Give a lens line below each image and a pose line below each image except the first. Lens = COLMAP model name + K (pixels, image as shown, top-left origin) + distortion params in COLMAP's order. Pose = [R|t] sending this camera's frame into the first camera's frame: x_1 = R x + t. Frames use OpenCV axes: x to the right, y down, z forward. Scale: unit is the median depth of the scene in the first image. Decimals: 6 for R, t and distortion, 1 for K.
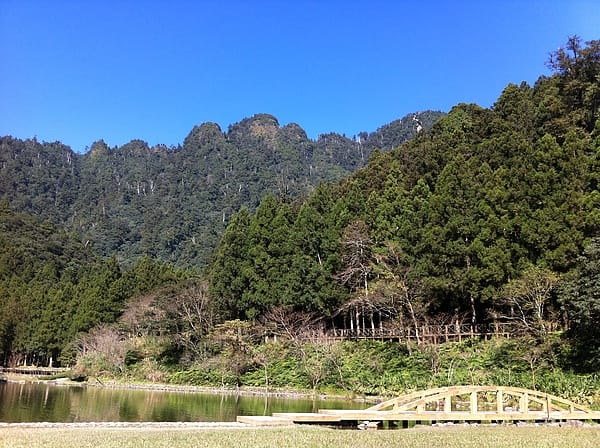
lens RADIAL K [[591.9, 0, 301.7], [0, 591.9, 227.2], [0, 0, 1]] dist [0.149270, -0.440807]
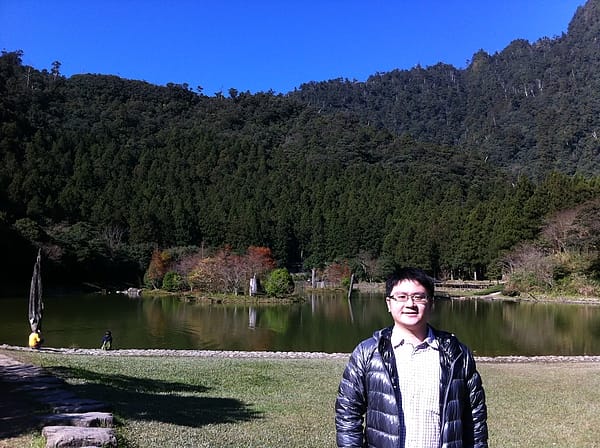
lens RADIAL K [[587.9, 0, 291.0], [0, 587.9, 233.8], [0, 0, 1]] dist [0.108972, -0.331089]
pose [[0.782818, -0.080334, -0.617043, -0.004120], [0.179815, 0.978530, 0.100728, -0.021799], [0.595704, -0.189805, 0.780456, -0.041826]]
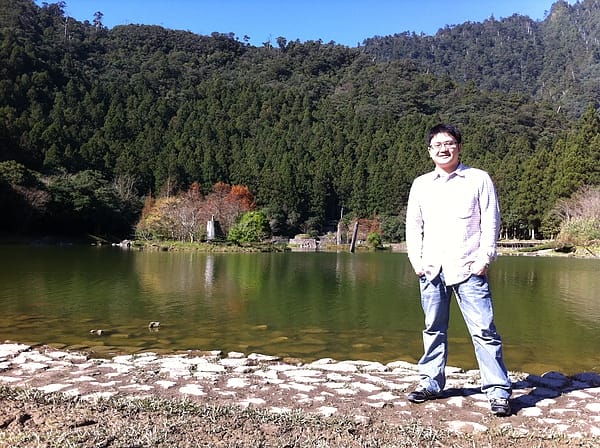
lens RADIAL K [[587.9, 0, 291.0], [0, 587.9, 233.8], [0, 0, 1]] dist [0.108972, -0.331089]
pose [[0.708007, -0.033471, -0.705412, -0.031372], [0.182713, 0.973547, 0.137192, 0.026294], [0.682160, -0.226021, 0.695394, 0.091260]]
